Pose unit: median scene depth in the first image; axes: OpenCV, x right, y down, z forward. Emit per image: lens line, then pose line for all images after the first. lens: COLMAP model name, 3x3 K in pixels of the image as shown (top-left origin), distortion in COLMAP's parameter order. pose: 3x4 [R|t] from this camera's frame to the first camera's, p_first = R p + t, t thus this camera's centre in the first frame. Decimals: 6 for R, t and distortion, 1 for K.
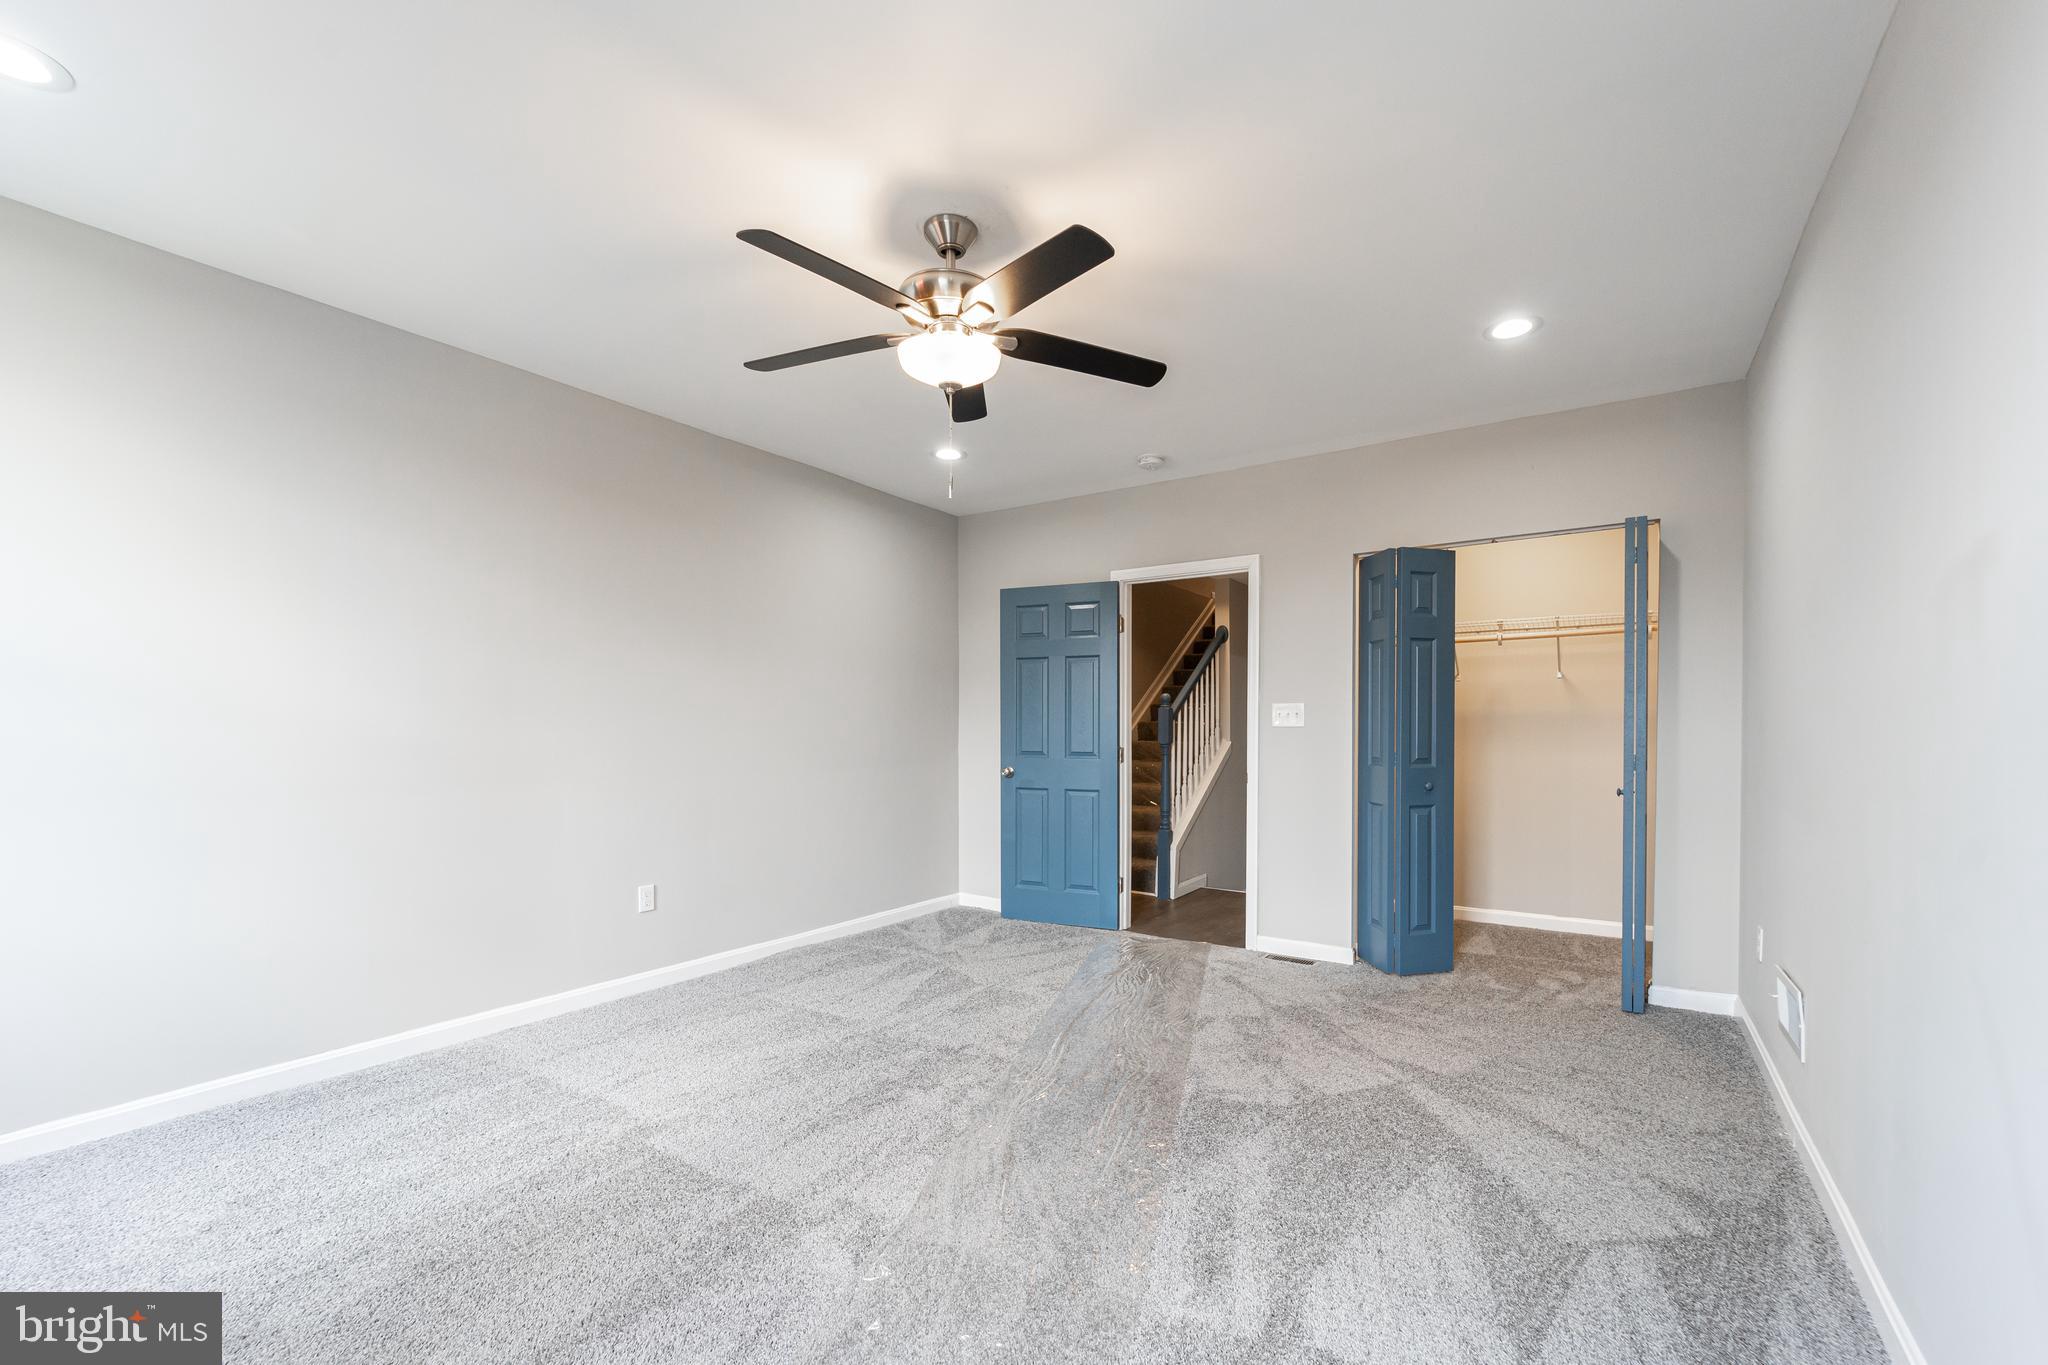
lens RADIAL K [[809.0, 0, 1024.7], [0, 809.0, 728.9], [0, 0, 1]] dist [0.000423, -0.002935]
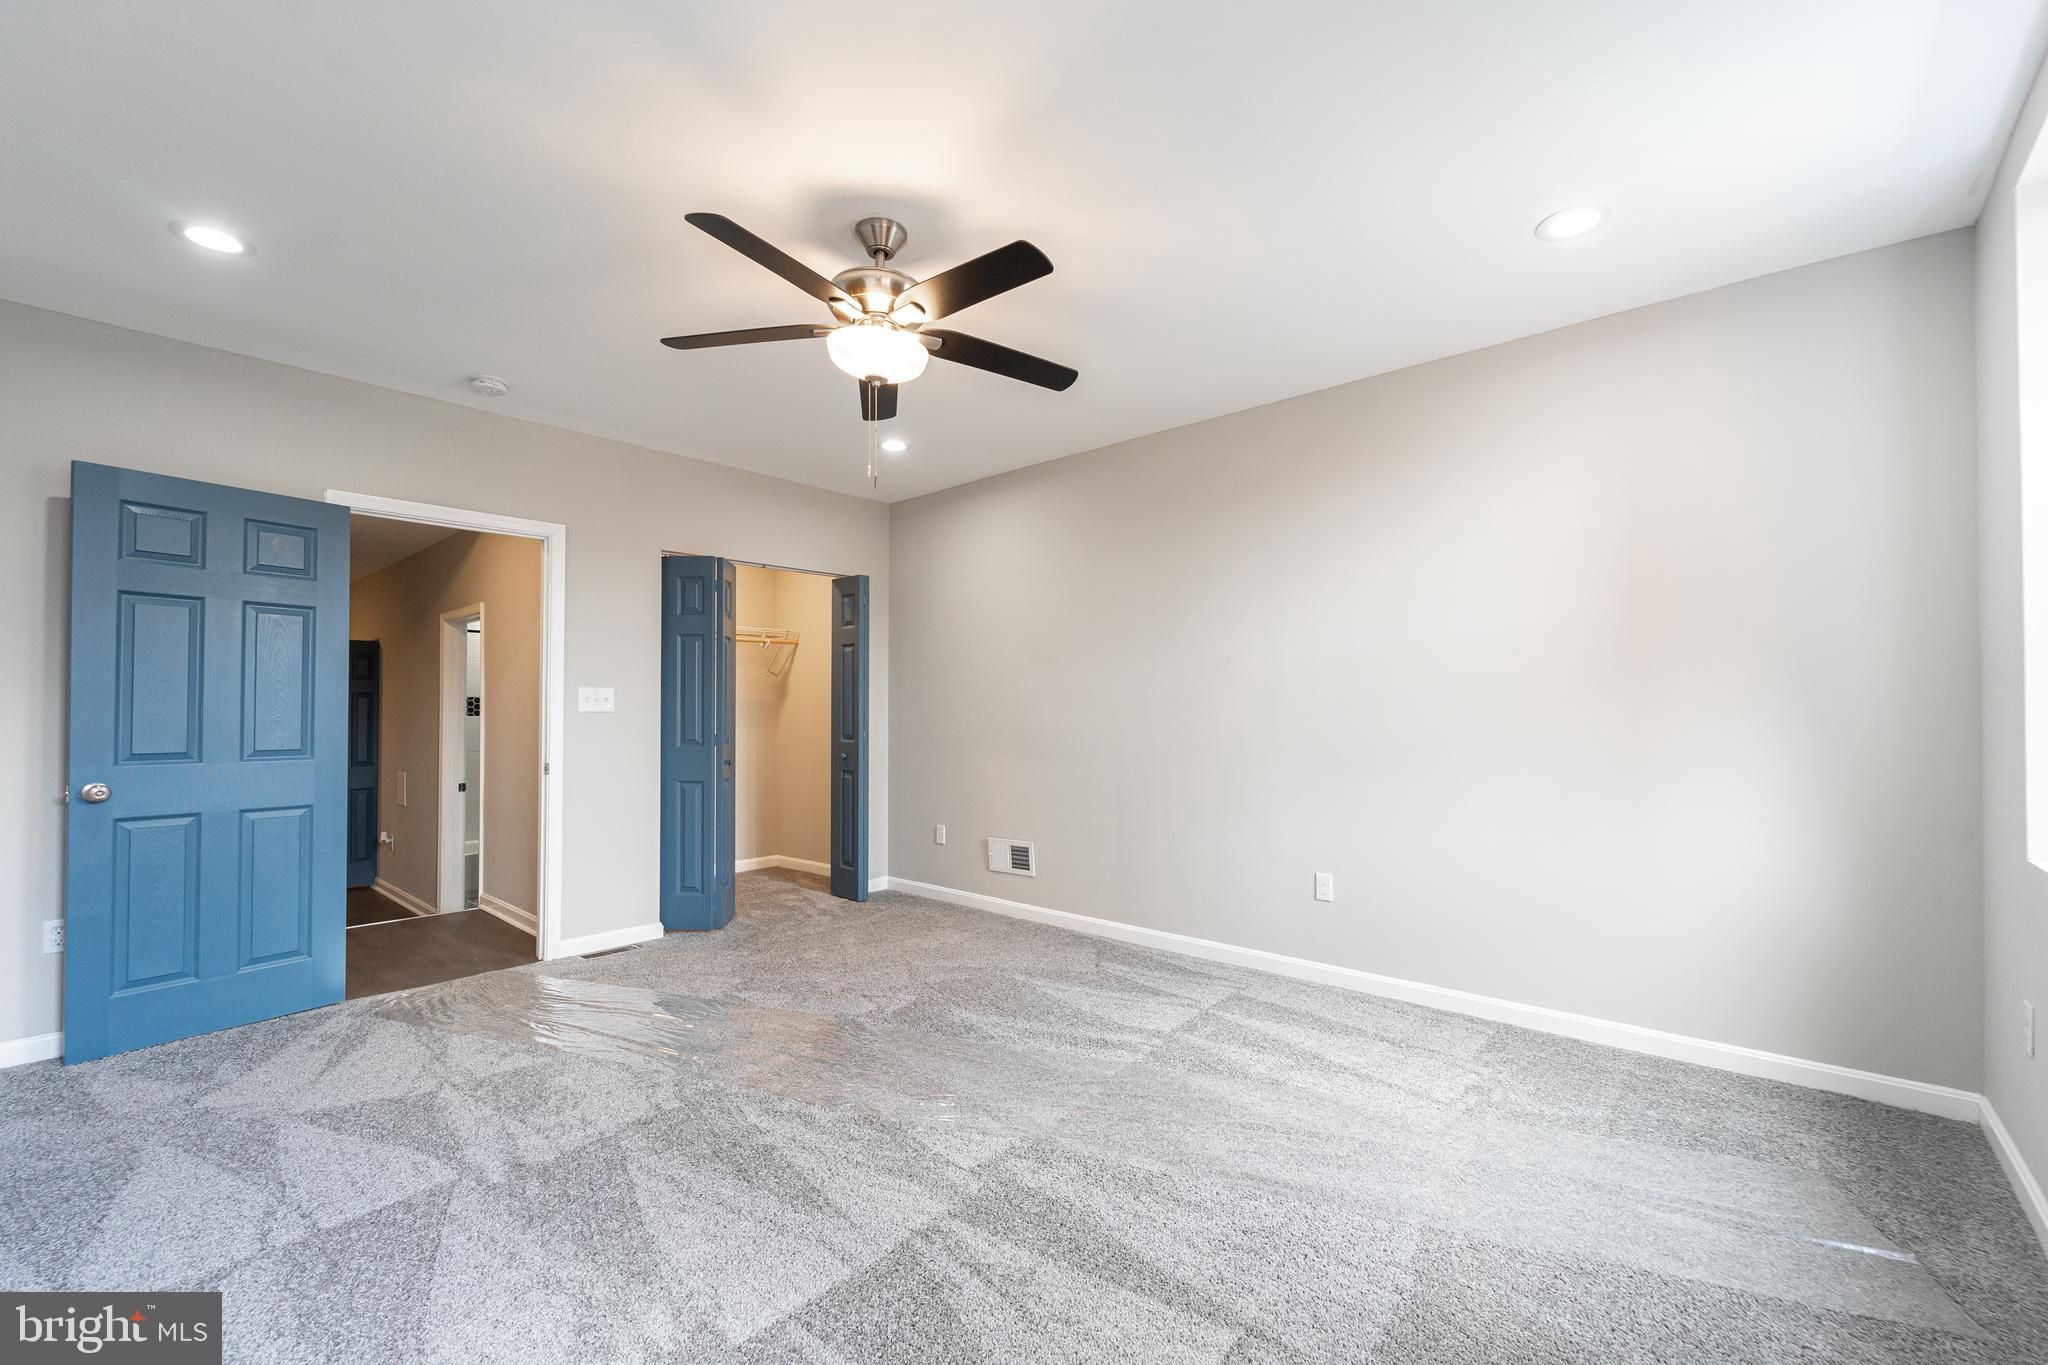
lens RADIAL K [[820.1, 0, 1029.2], [0, 820.1, 685.7], [0, 0, 1]] dist [0.003333, -0.002886]
pose [[0.177711, 0.032290, 0.983553, -0.608536], [0.002837, 0.999441, -0.033325, 0.000526], [-0.984079, 0.008712, 0.177520, 0.356605]]
